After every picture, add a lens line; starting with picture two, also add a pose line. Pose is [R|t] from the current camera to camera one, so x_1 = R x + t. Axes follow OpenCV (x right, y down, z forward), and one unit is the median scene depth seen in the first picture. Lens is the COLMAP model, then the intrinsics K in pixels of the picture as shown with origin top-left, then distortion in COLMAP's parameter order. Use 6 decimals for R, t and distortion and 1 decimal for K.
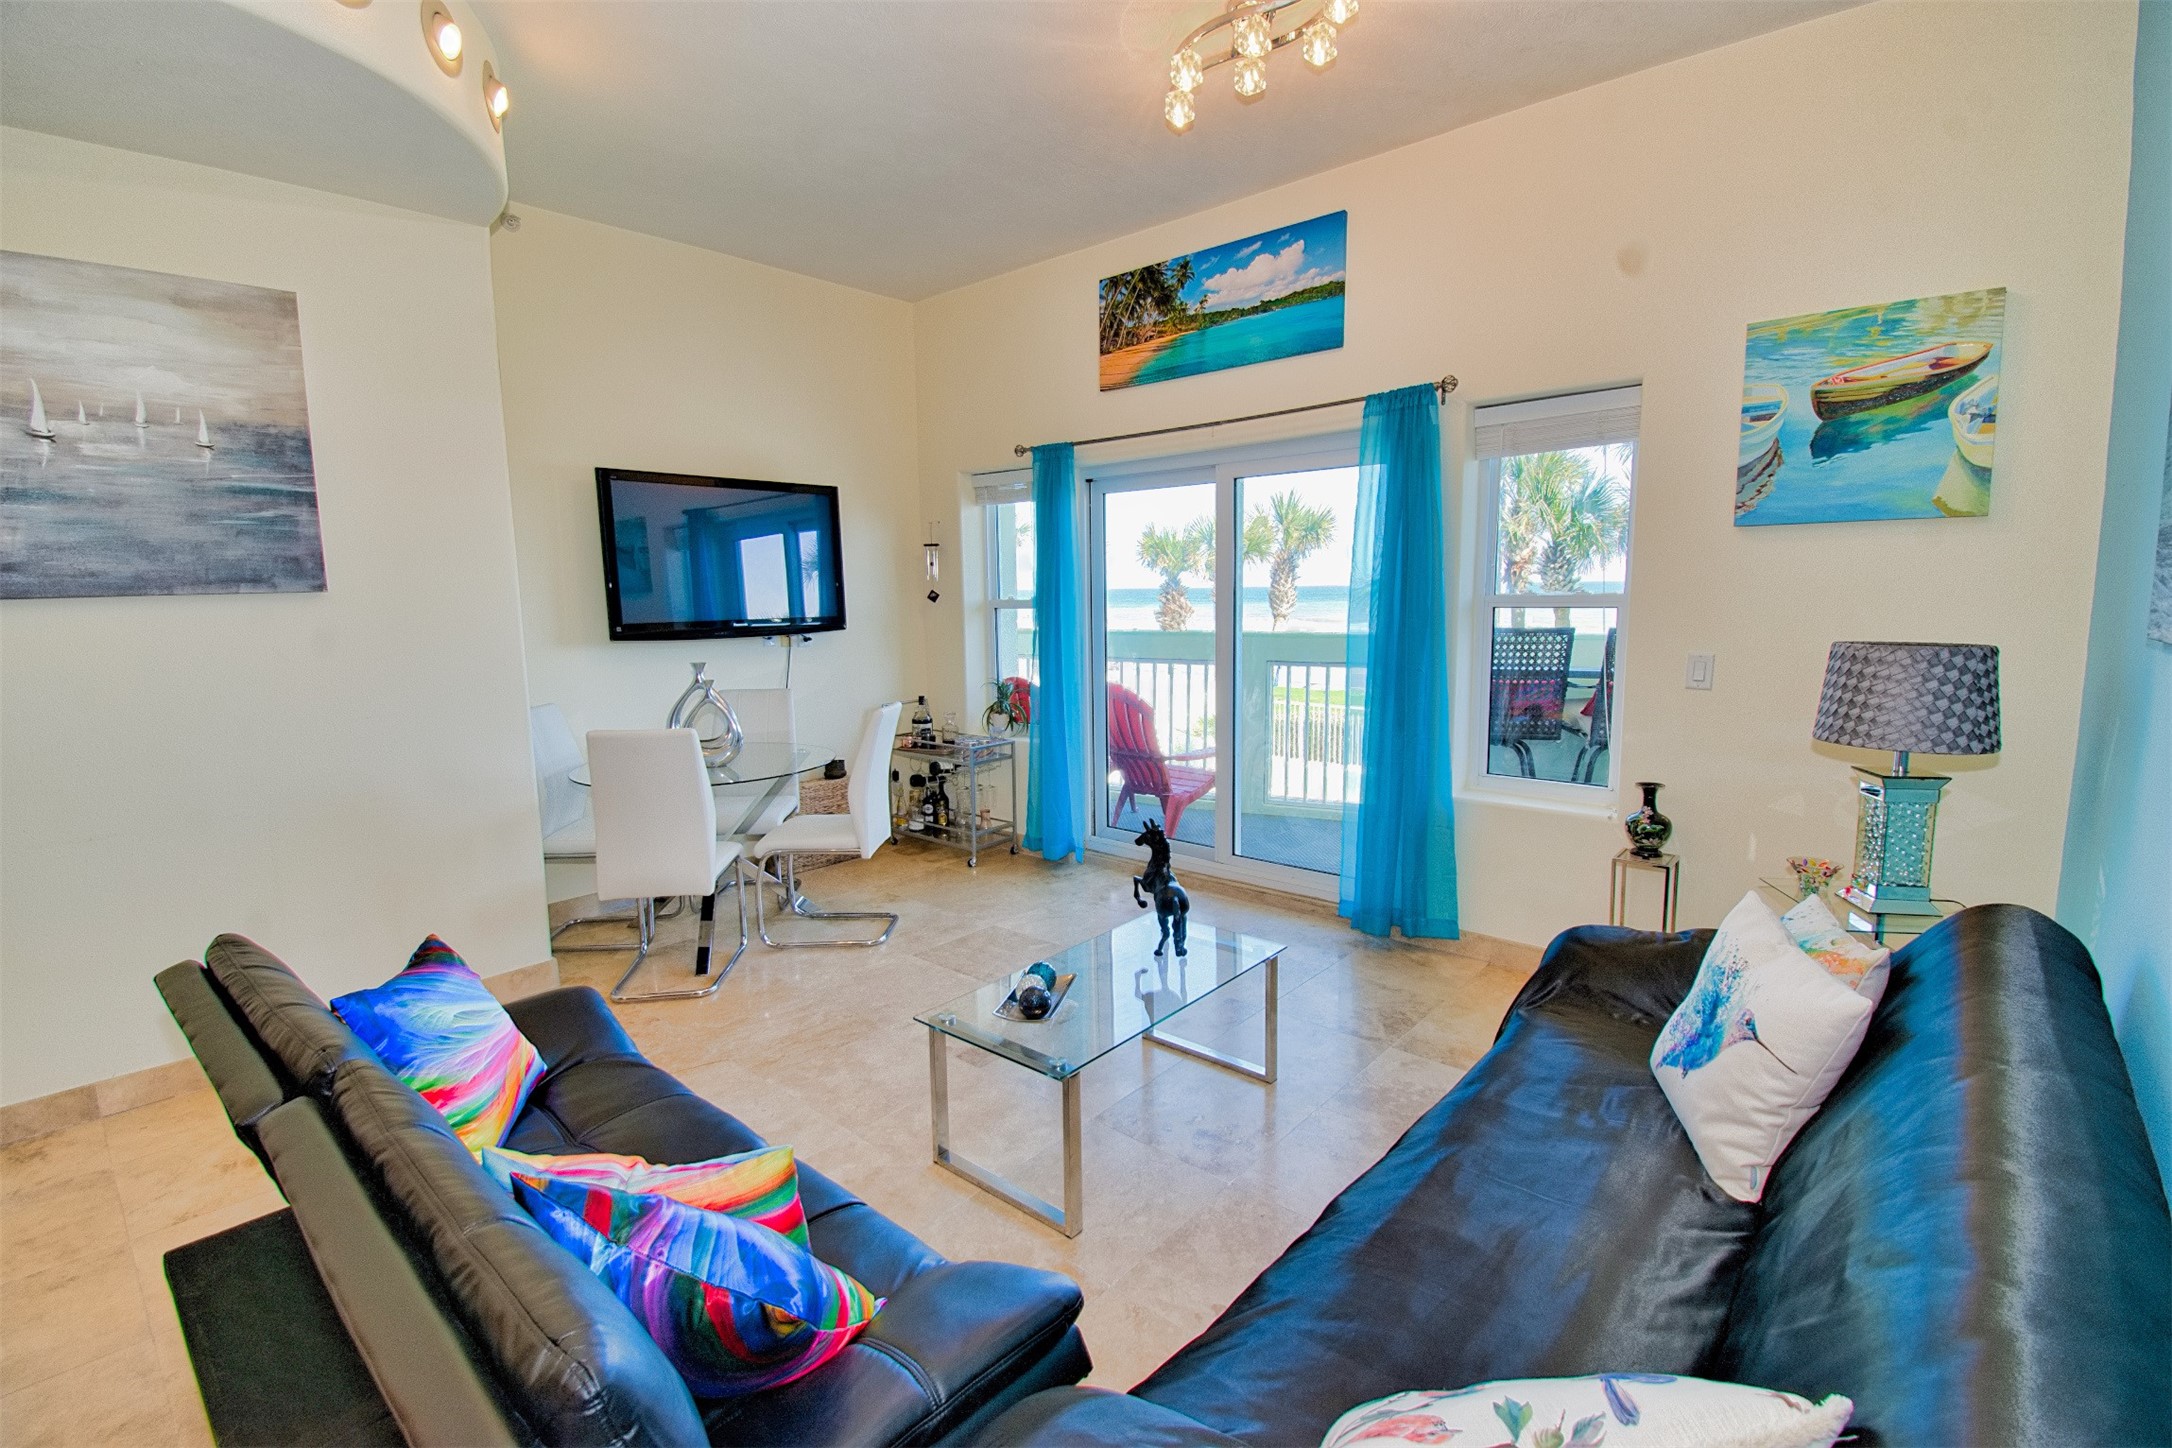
lens RADIAL K [[946.4, 0, 1141.3], [0, 946.4, 713.5], [0, 0, 1]] dist [-0.002378, -0.008117]
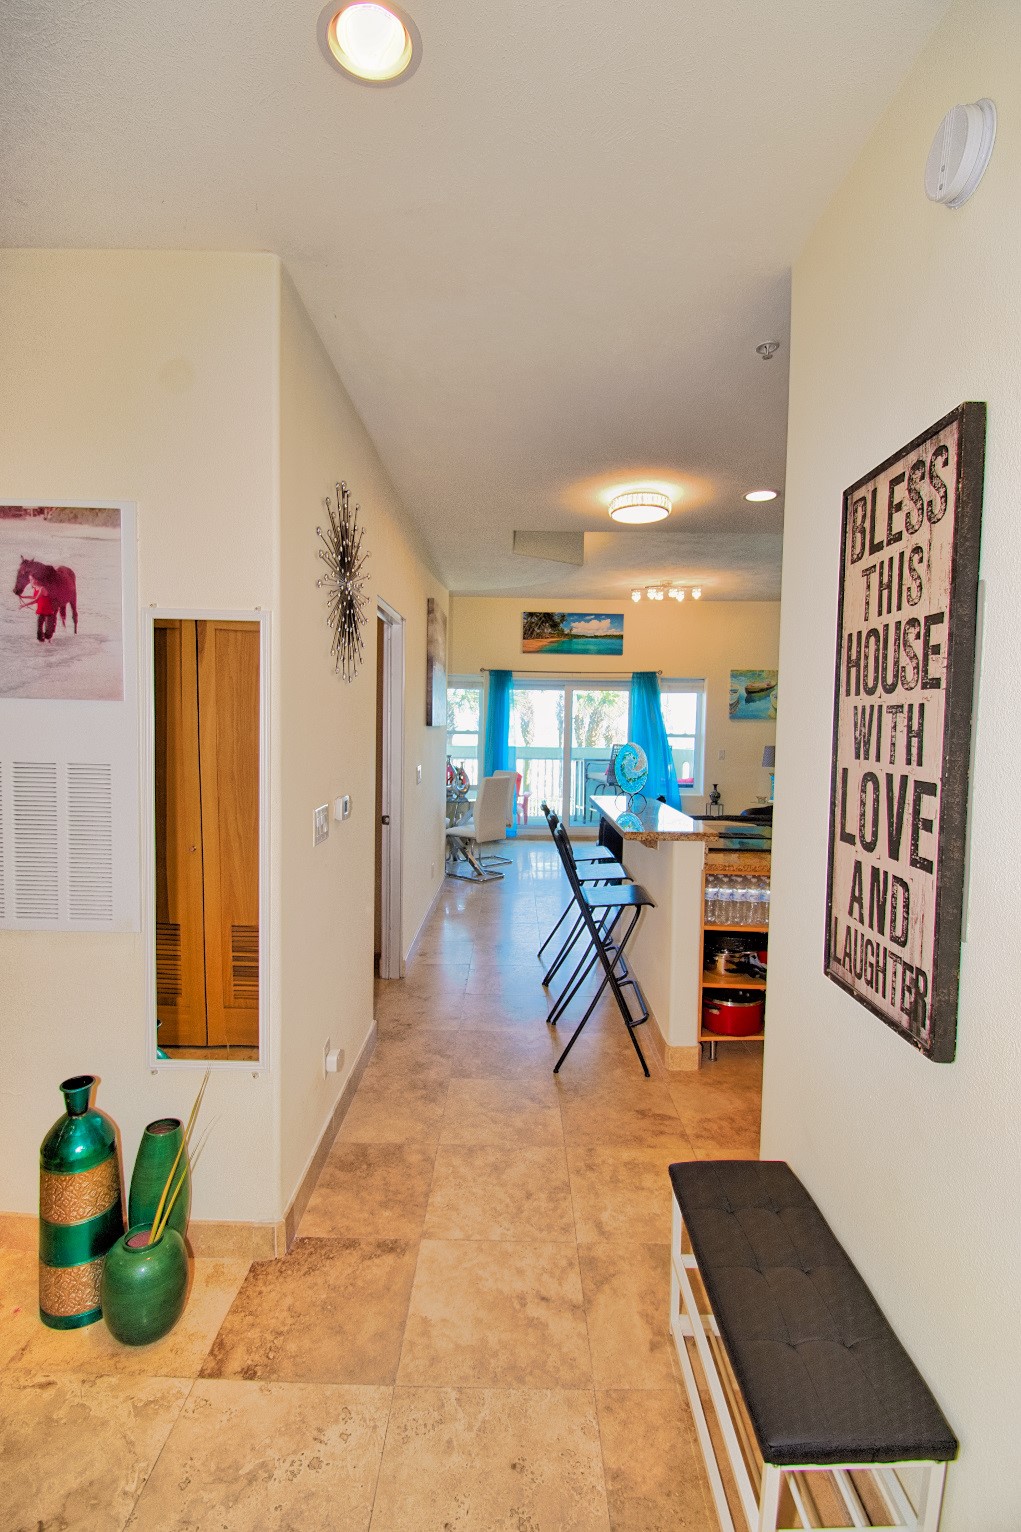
lens RADIAL K [[667.6, 0, 498.4], [0, 667.6, 771.6], [0, 0, 1]] dist [-0.002378, -0.008117]
pose [[0.772411, -0.017995, 0.634868, -1.538303], [0.054550, 0.997784, -0.038087, 0.066216], [-0.632776, 0.064051, 0.771681, -0.440940]]
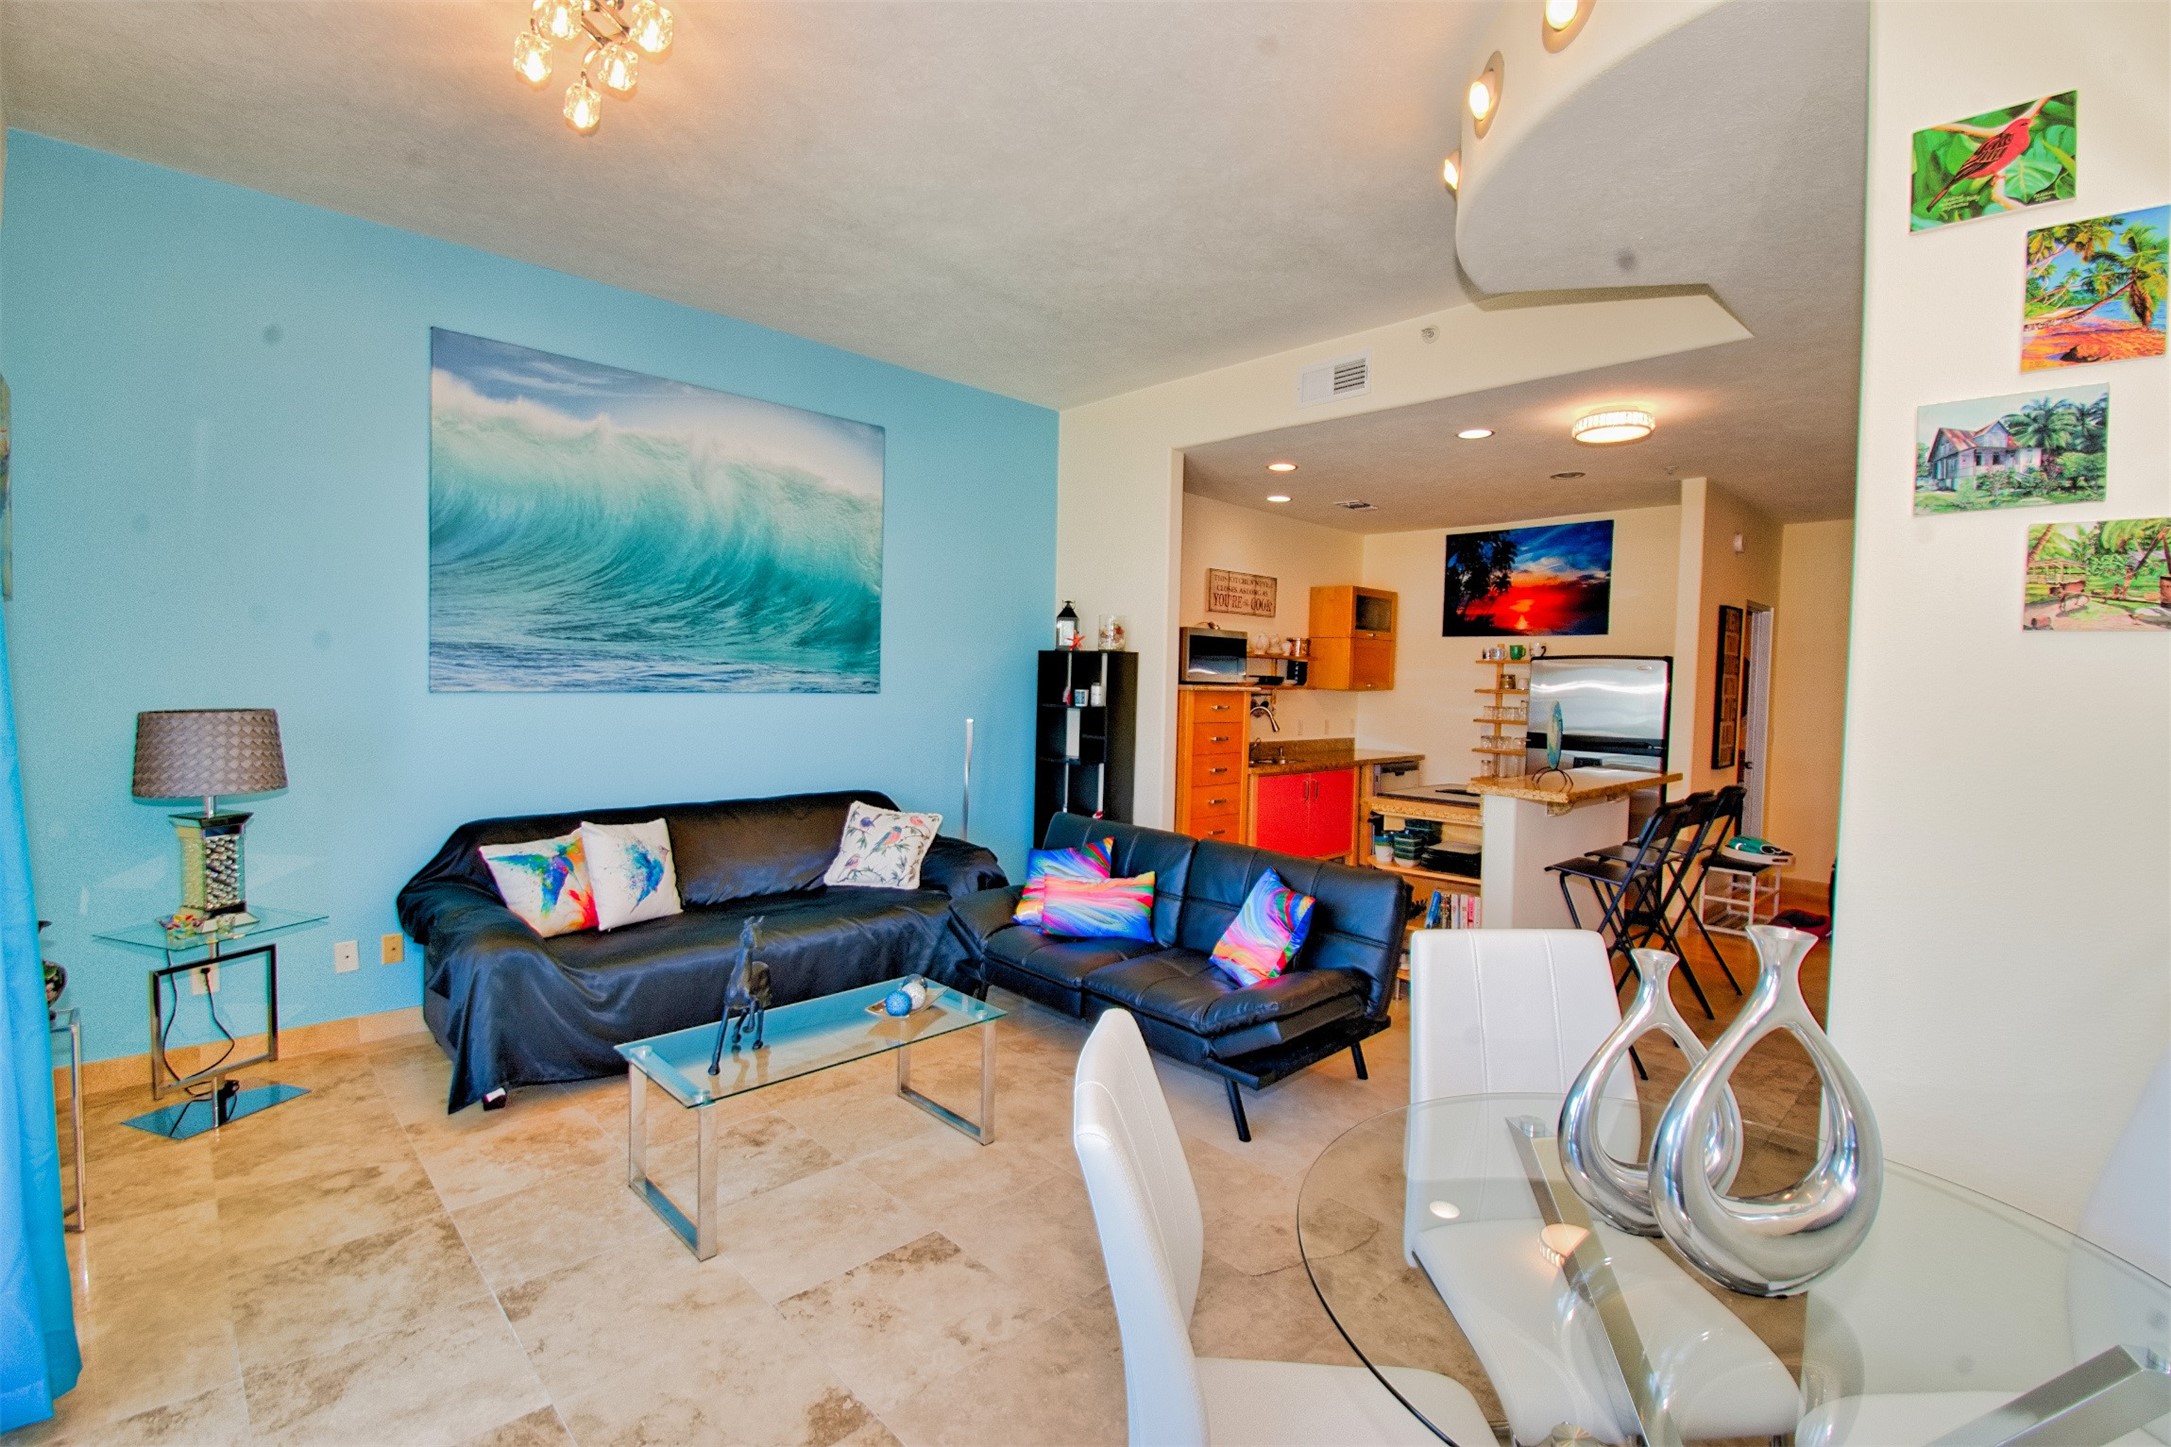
lens RADIAL K [[946.0, 0, 1098.5], [0, 946.0, 714.7], [0, 0, 1]] dist [-0.002378, -0.008117]
pose [[-0.994932, -0.015042, 0.099418, -0.301839], [0.001294, 0.986751, 0.162240, -0.171342], [-0.100541, 0.161546, -0.981730, 1.349654]]
